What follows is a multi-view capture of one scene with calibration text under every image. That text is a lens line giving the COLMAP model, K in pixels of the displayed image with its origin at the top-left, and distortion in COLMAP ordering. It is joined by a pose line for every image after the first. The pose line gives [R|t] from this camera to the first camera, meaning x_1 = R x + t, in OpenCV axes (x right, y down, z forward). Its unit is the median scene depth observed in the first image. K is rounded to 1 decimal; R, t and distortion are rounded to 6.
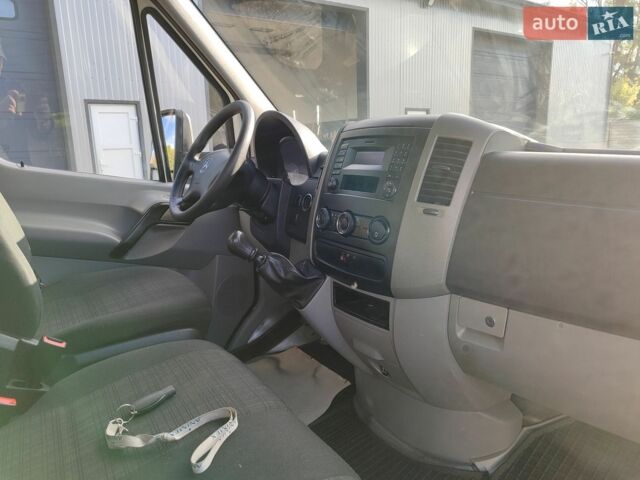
lens RADIAL K [[460.7, 0, 320.0], [0, 460.7, 239.2], [0, 0, 1]] dist [0.010957, -0.006437]
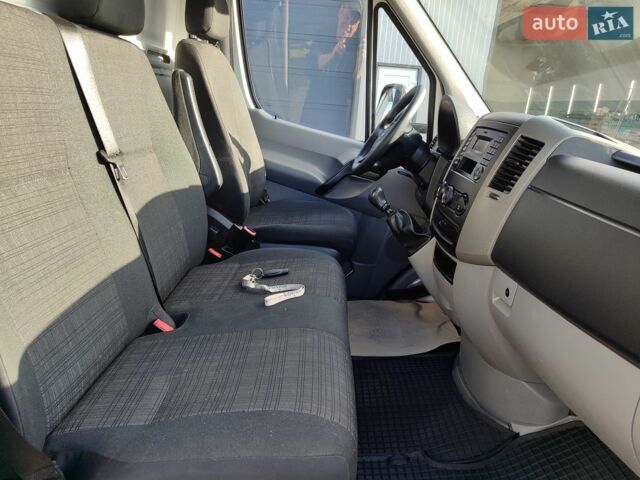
lens RADIAL K [[460.7, 0, 320.6], [0, 460.7, 240.9], [0, 0, 1]] dist [0.010957, -0.006437]
pose [[0.826226, 0.246124, -0.506729, 0.394480], [-0.207860, 0.969232, 0.131850, -0.007885], [0.523589, -0.003610, 0.851963, -0.214580]]
